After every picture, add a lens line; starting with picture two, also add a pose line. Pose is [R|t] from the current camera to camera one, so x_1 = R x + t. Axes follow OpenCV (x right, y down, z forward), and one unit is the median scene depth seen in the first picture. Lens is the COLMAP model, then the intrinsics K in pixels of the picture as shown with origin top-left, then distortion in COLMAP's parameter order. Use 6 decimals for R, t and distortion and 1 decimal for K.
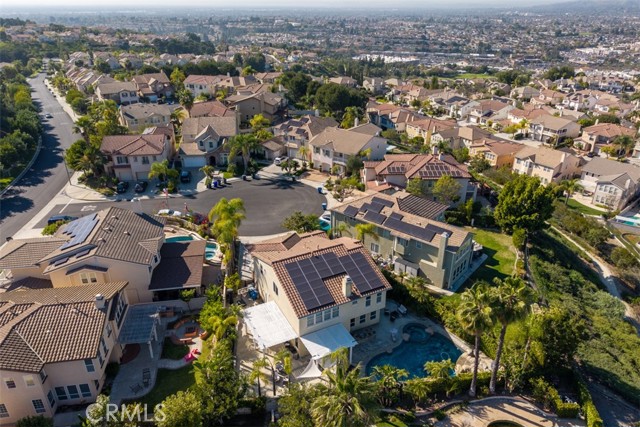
lens RADIAL K [[431.9, 0, 321.1], [0, 431.9, 214.4], [0, 0, 1]] dist [0.005317, -0.004488]
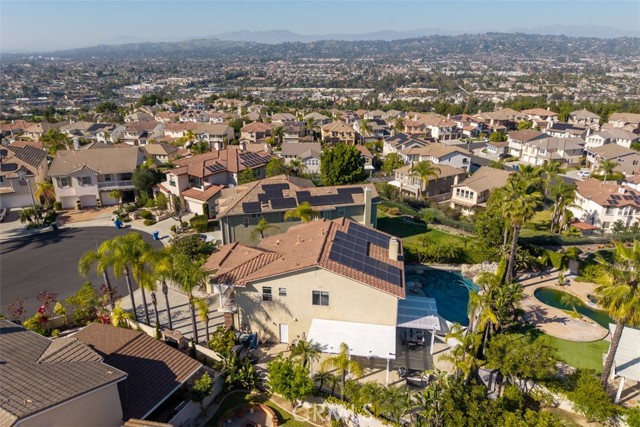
lens RADIAL K [[431.9, 0, 321.1], [0, 431.9, 214.4], [0, 0, 1]] dist [0.005317, -0.004488]
pose [[0.586535, -0.285518, 0.757929, -0.484528], [0.351546, 0.932802, 0.079345, -0.013422], [-0.729652, 0.219908, 0.647494, 0.387221]]
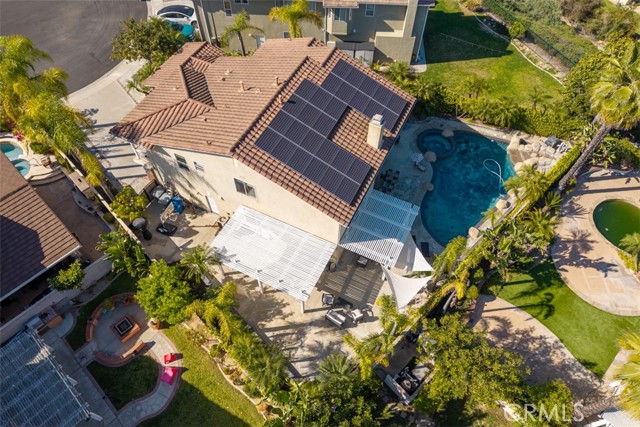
lens RADIAL K [[431.9, 0, 321.1], [0, 431.9, 214.4], [0, 0, 1]] dist [0.005317, -0.004488]
pose [[0.801026, -0.492388, 0.340457, -0.177827], [0.253053, 0.793931, 0.552845, -0.055484], [-0.542514, -0.356690, 0.760560, 0.417933]]
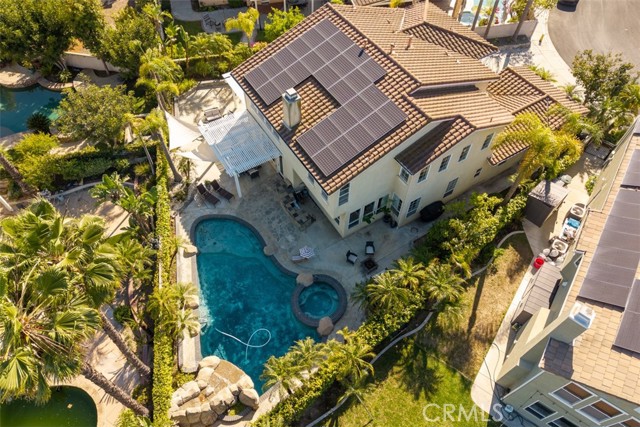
lens RADIAL K [[431.9, 0, 321.1], [0, 431.9, 214.4], [0, 0, 1]] dist [0.005317, -0.004488]
pose [[0.087067, 0.808514, -0.582000, 0.341196], [-0.444328, 0.554406, 0.703709, -0.102025], [0.891623, 0.197329, 0.407516, 0.620262]]
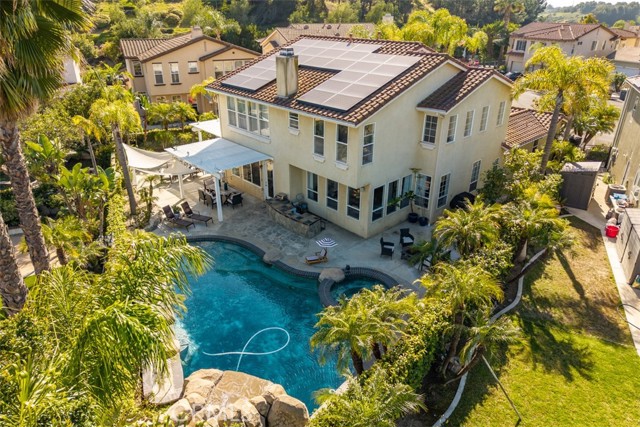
lens RADIAL K [[431.9, 0, 321.1], [0, 431.9, 214.4], [0, 0, 1]] dist [0.005317, -0.004488]
pose [[0.275533, 0.406746, -0.870999, 0.378083], [-0.420091, 0.865922, 0.271483, 0.115534], [0.864641, 0.291097, 0.409461, 0.652357]]
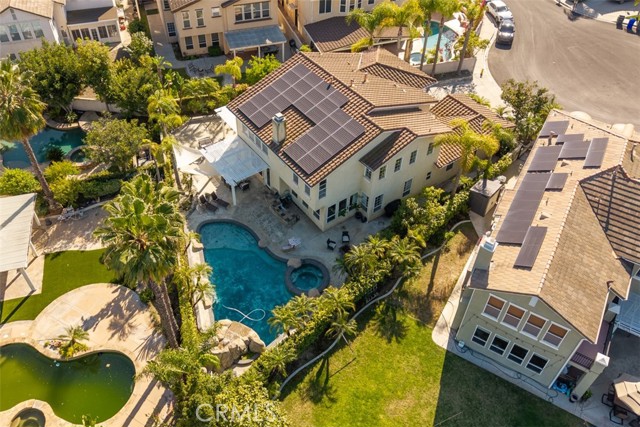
lens RADIAL K [[524.5, 0, 306.7], [0, 524.5, 184.0], [0, 0, 1]] dist [0.019326, -0.003704]
pose [[0.149652, 0.674690, -0.722771, 0.528686], [-0.439048, 0.700327, 0.562832, -0.184704], [0.885913, 0.233103, 0.401026, 0.534380]]
